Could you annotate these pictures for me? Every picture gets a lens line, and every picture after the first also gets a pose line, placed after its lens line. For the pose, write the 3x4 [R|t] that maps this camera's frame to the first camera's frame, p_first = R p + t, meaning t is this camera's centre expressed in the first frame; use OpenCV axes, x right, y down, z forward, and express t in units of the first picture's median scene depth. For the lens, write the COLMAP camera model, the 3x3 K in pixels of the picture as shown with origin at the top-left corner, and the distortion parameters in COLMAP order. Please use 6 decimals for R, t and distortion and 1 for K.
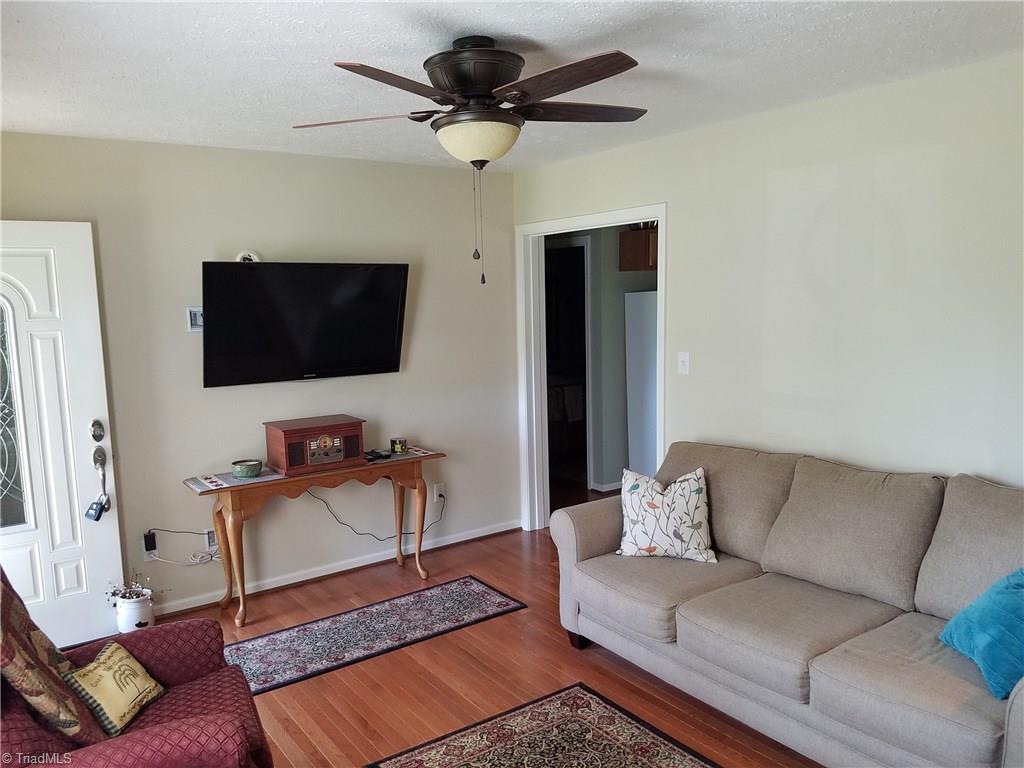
lens RADIAL K [[812.5, 0, 509.2], [0, 812.5, 362.7], [0, 0, 1]] dist [0.181752, -0.278360]
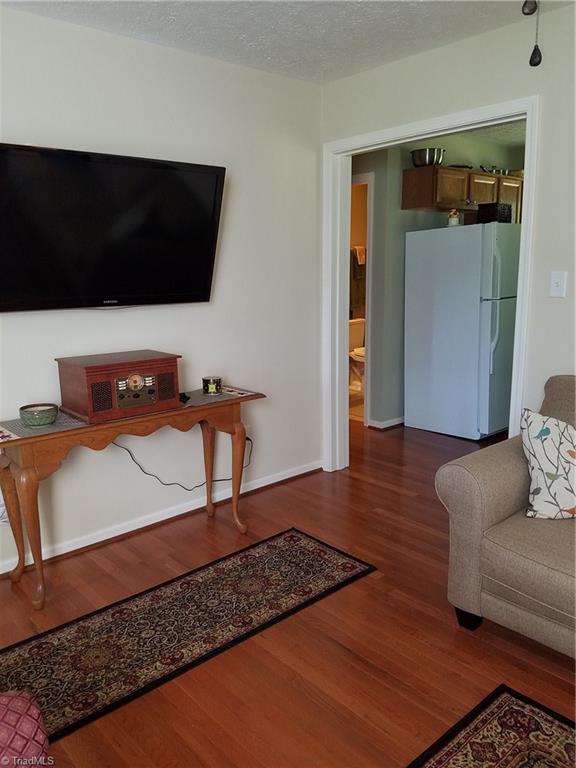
lens RADIAL K [[642.8, 0, 284.7], [0, 642.8, 356.6], [0, 0, 1]] dist [0.040965, -0.063794]
pose [[0.995480, -0.009219, 0.094520, -0.136158], [0.003975, 0.998450, 0.055515, 0.037254], [-0.094886, -0.054889, 0.993974, 0.351288]]
